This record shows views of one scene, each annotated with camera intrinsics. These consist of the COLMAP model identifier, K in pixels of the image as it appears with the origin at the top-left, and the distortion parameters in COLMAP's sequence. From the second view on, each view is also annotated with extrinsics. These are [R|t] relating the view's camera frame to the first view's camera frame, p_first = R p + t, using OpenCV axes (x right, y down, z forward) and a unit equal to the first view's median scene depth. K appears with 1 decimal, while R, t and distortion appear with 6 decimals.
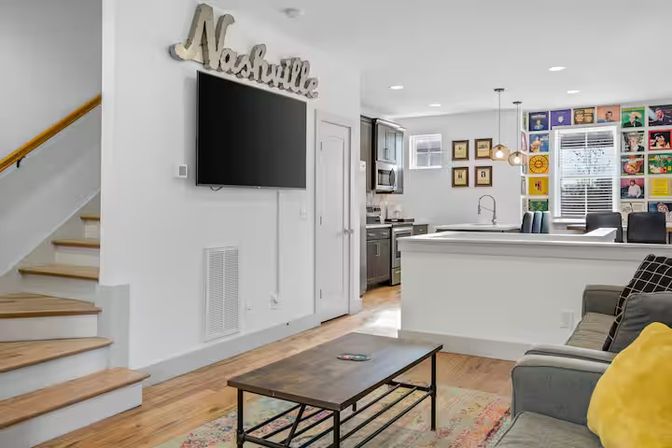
lens RADIAL K [[566.5, 0, 326.3], [0, 566.5, 207.6], [0, 0, 1]] dist [0.043632, -0.021281]
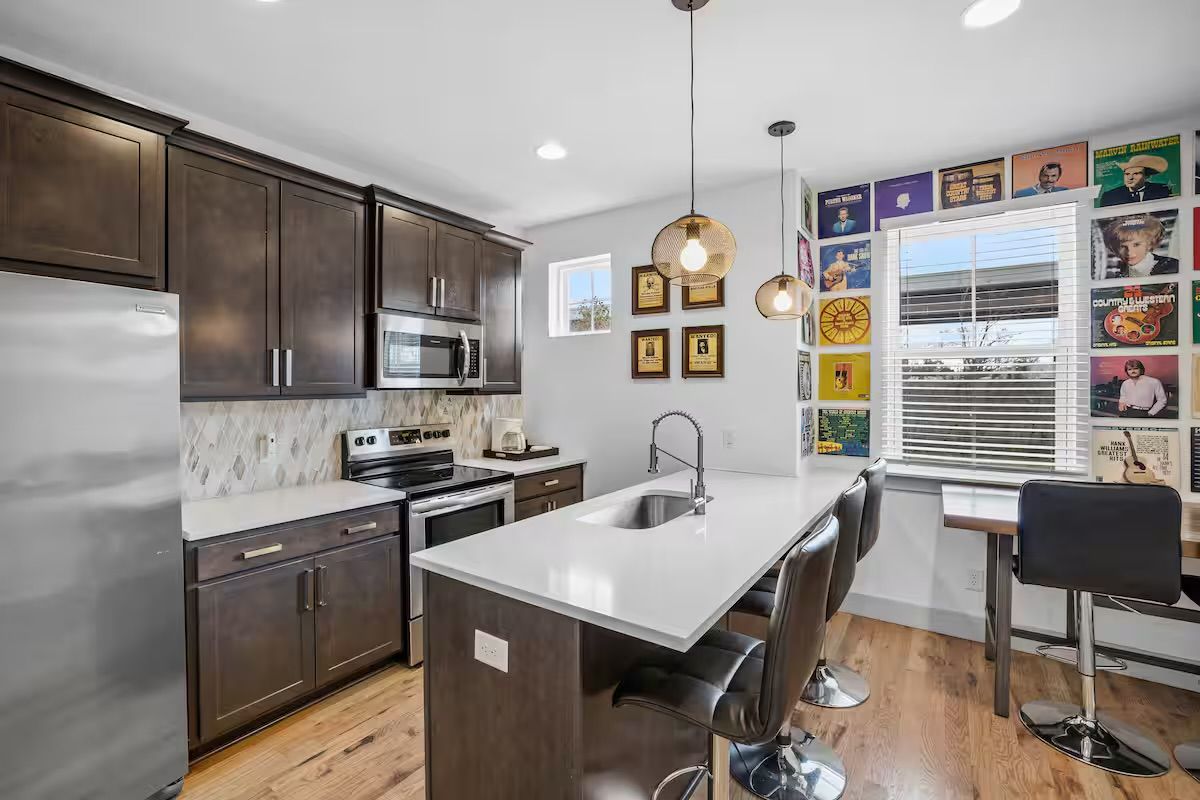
lens RADIAL K [[537.3, 0, 597.0], [0, 537.3, 386.5], [0, 0, 1]] dist [-0.004893, 0.005088]
pose [[0.998505, 0.000742, -0.054651, 0.240298], [-0.000709, 1.000000, 0.000607, -0.033593], [0.054651, -0.000568, 0.998505, 0.669561]]
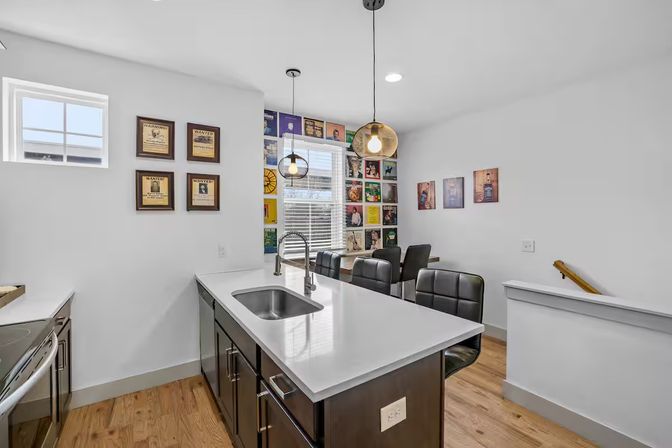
lens RADIAL K [[300.9, 0, 333.9], [0, 300.9, 221.8], [0, 0, 1]] dist [-0.004893, 0.005088]
pose [[0.427814, -0.018417, 0.903679, 0.065344], [0.004936, 0.999825, 0.018040, -0.032938], [-0.903853, -0.003257, 0.427830, 0.812641]]
